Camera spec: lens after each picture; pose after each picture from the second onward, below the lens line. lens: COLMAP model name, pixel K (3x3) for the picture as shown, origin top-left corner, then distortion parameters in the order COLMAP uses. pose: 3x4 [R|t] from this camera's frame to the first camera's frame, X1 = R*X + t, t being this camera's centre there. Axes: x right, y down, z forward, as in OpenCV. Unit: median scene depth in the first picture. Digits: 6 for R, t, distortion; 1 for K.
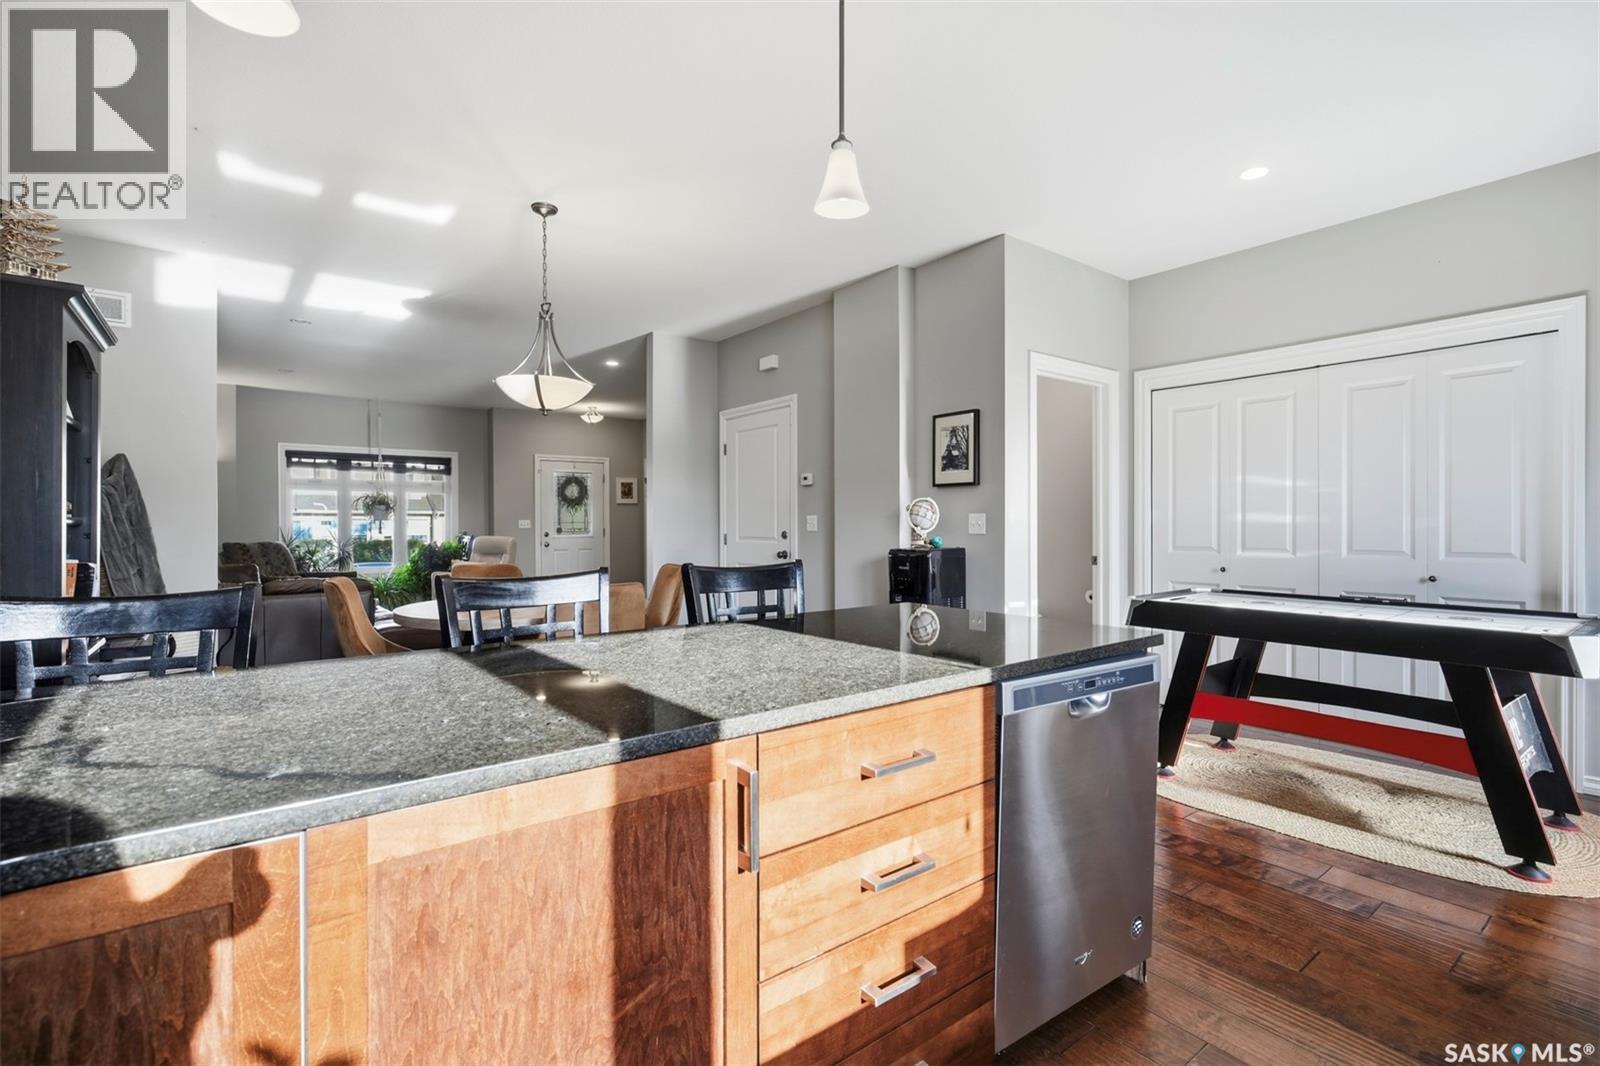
lens RADIAL K [[746.5, 0, 814.3], [0, 746.5, 526.3], [0, 0, 1]] dist [0.009817, 0.001596]
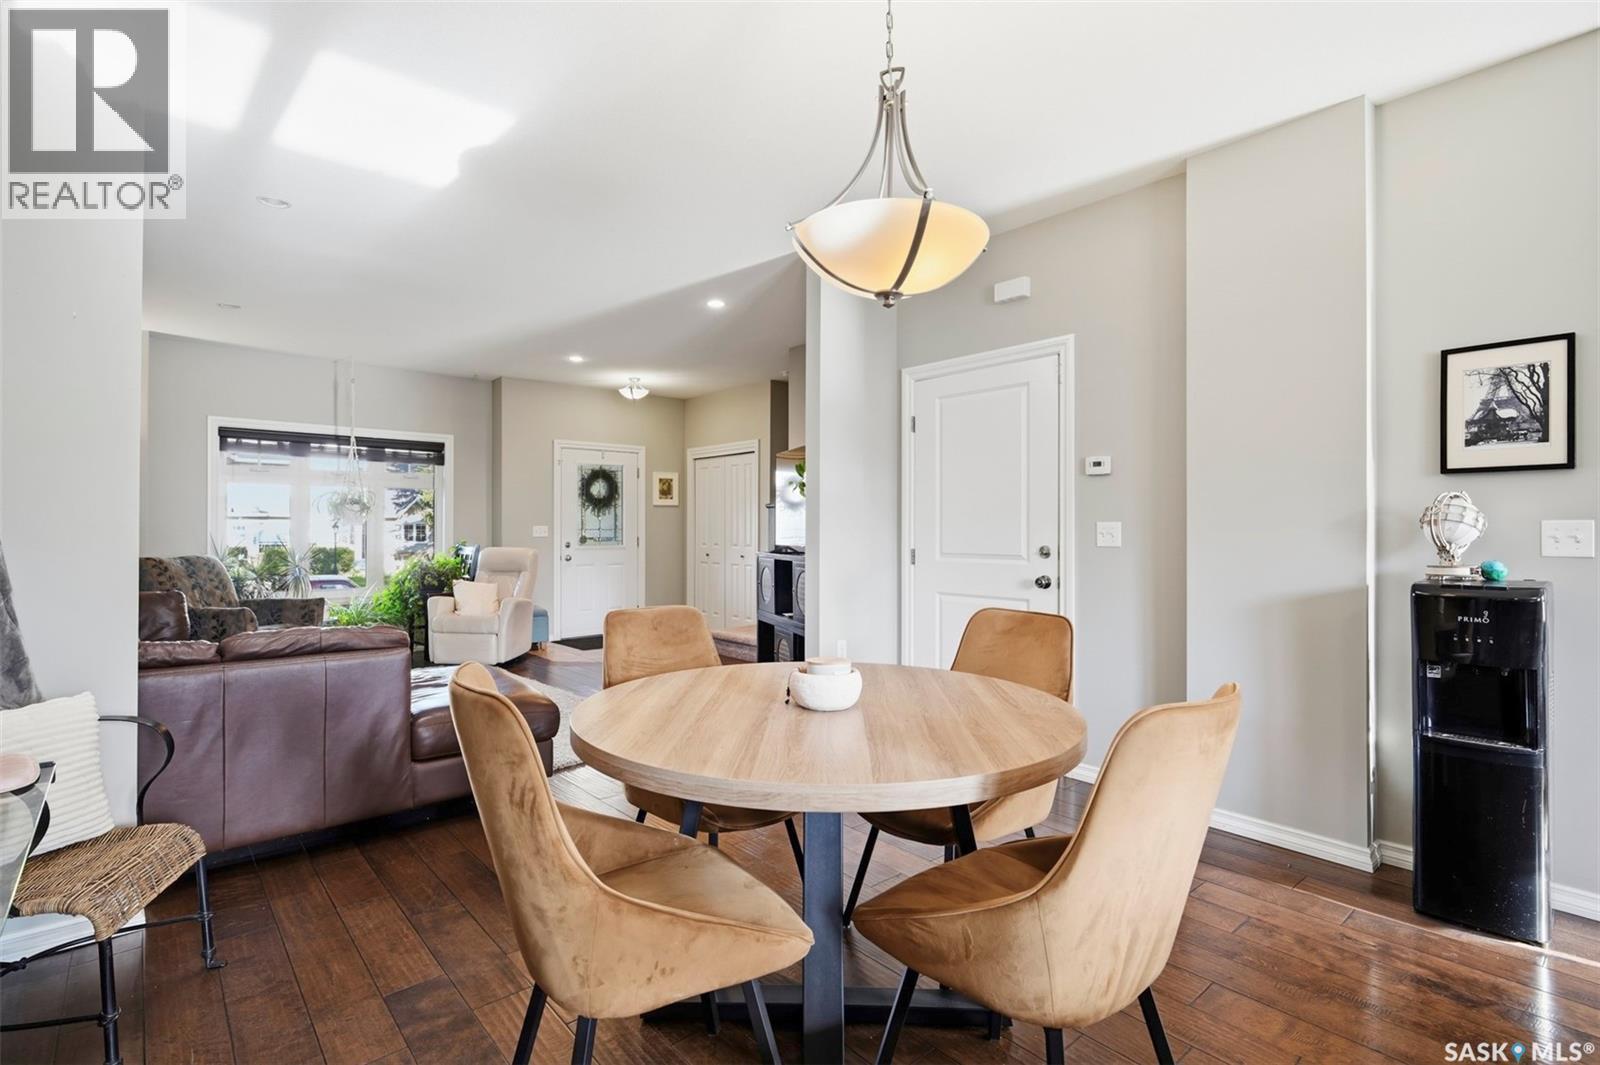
lens RADIAL K [[746.5, 0, 791.2], [0, 746.5, 522.1], [0, 0, 1]] dist [0.009817, 0.001596]
pose [[0.997713, 0.005698, 0.067348, -0.208220], [-0.004756, 0.999889, -0.014143, -0.002867], [-0.067421, 0.013790, 0.997629, 0.251316]]
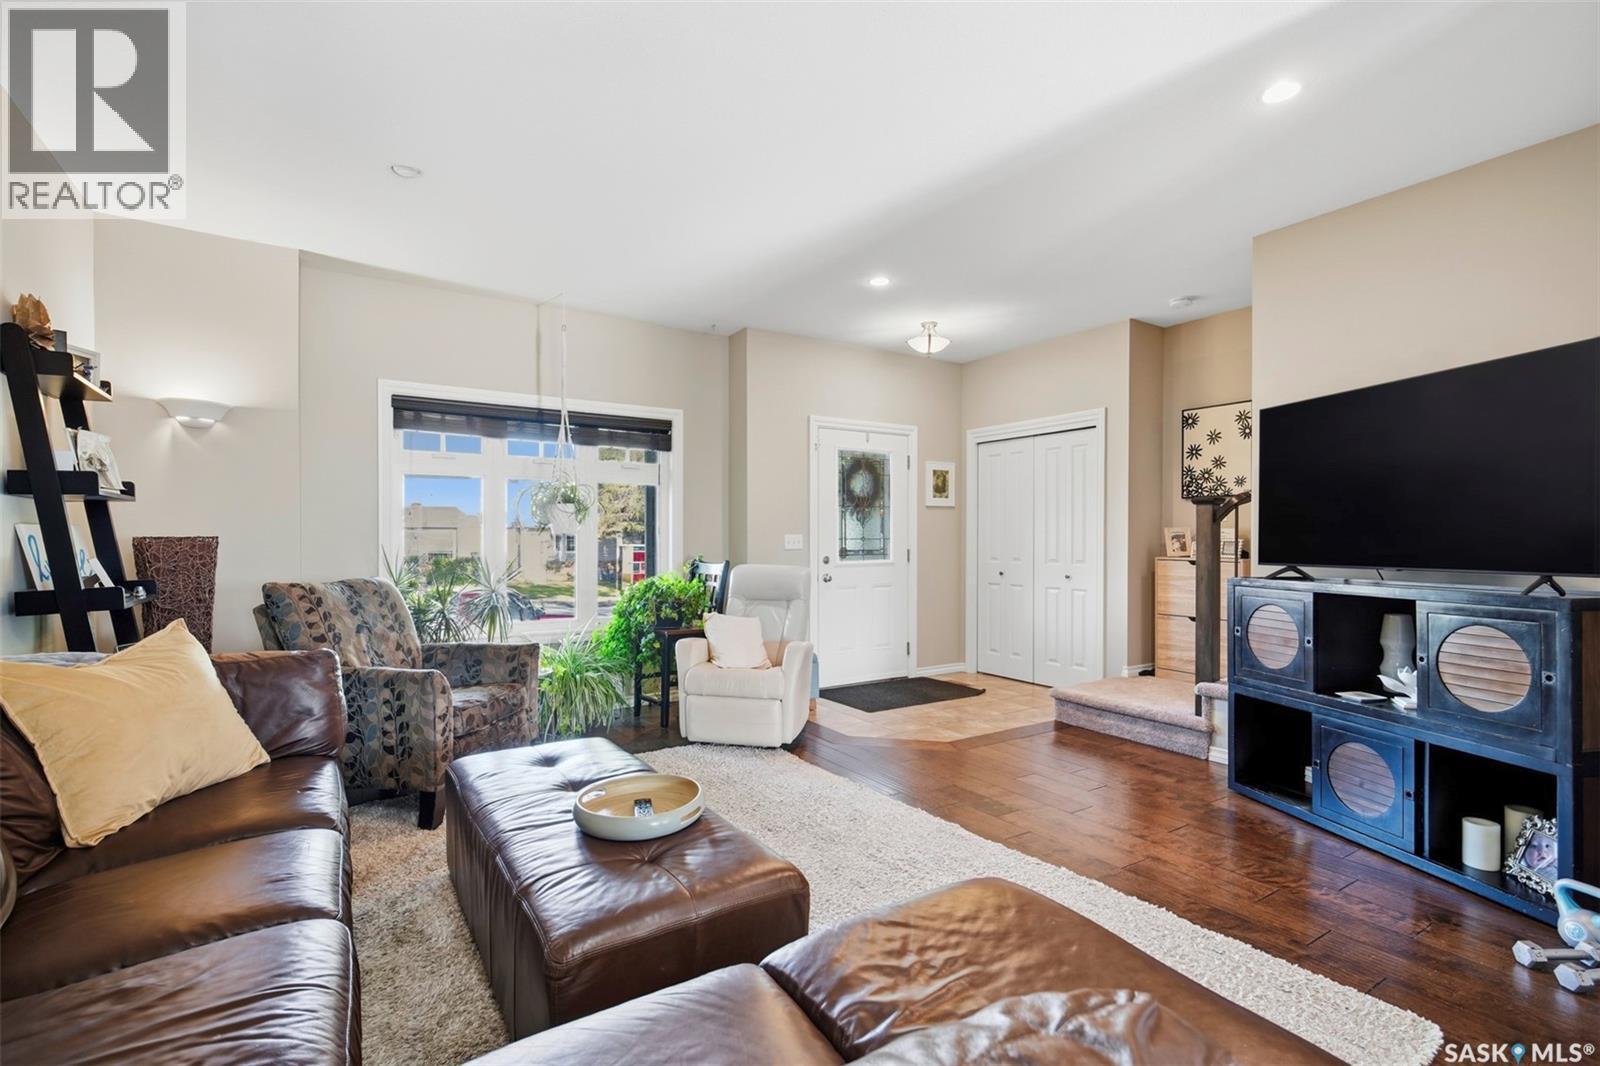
lens RADIAL K [[746.5, 0, 810.9], [0, 746.5, 540.4], [0, 0, 1]] dist [0.009817, 0.001596]
pose [[0.997130, 0.003421, -0.075633, -0.374851], [-0.003615, 0.999991, -0.002428, -0.002717], [0.075624, 0.002694, 0.997133, 0.504423]]
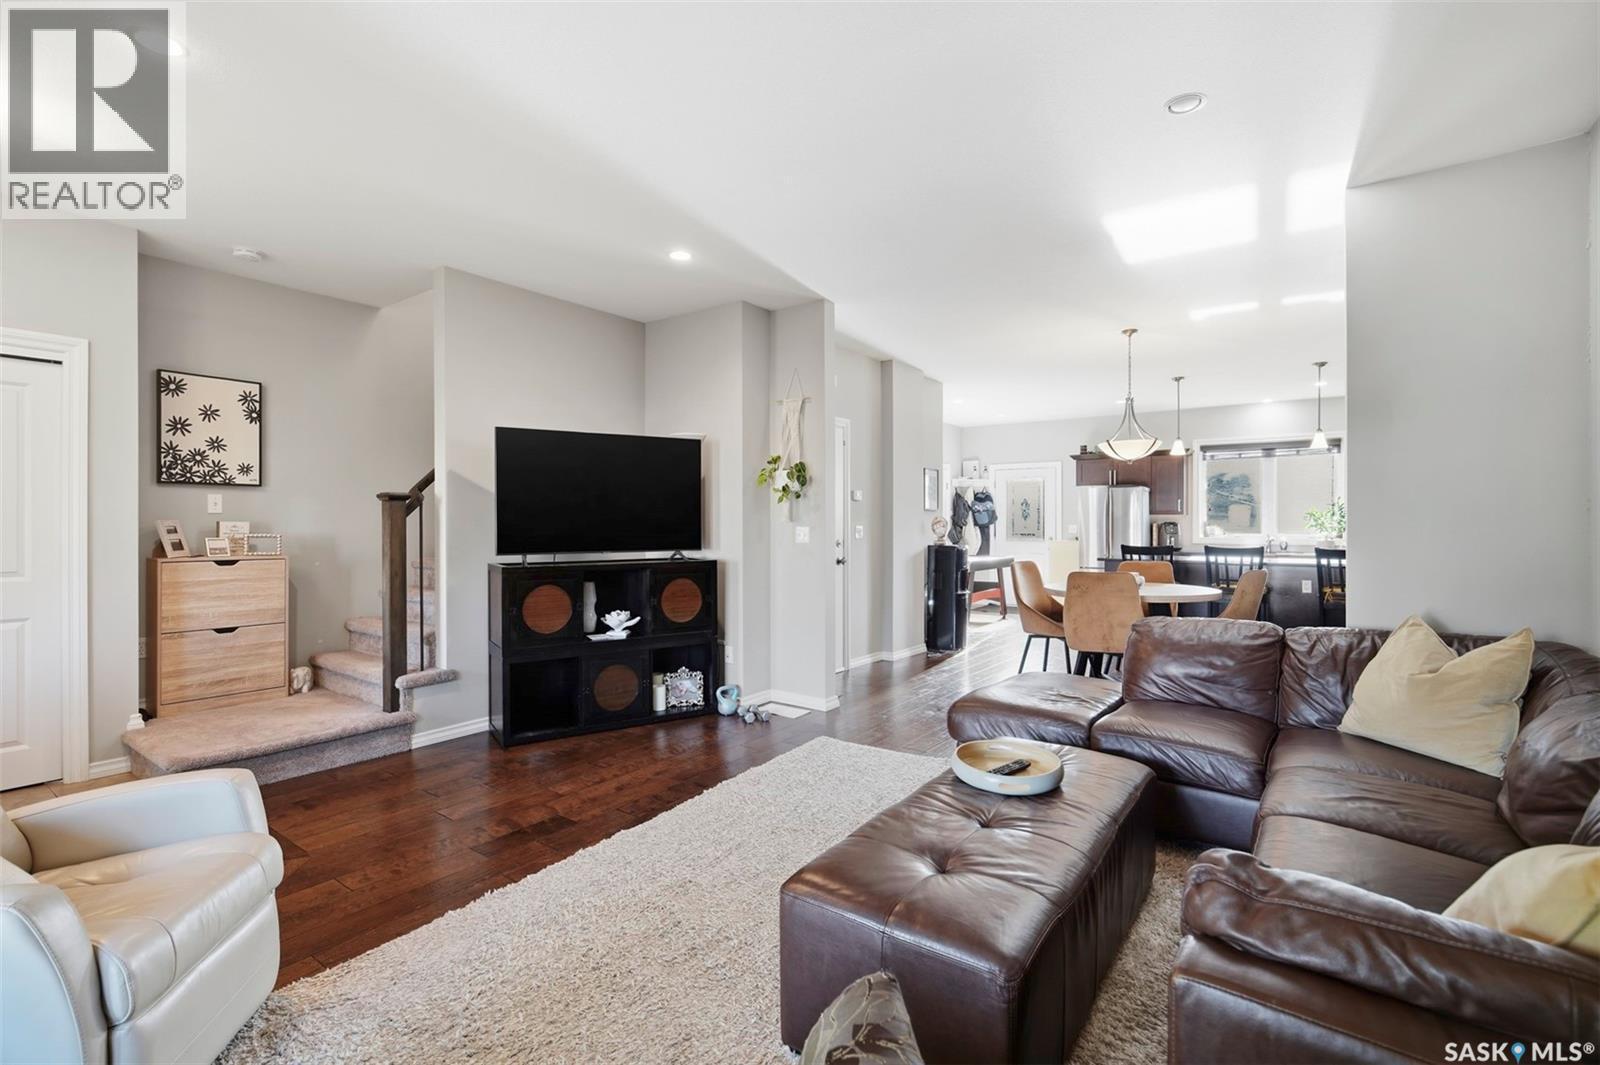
lens RADIAL K [[746.5, 0, 786.5], [0, 746.5, 526.4], [0, 0, 1]] dist [0.009817, 0.001596]
pose [[-0.283174, -0.007988, 0.959035, -0.749681], [0.002086, 0.999958, 0.008944, -0.017510], [-0.959066, 0.004533, -0.283145, 0.961182]]
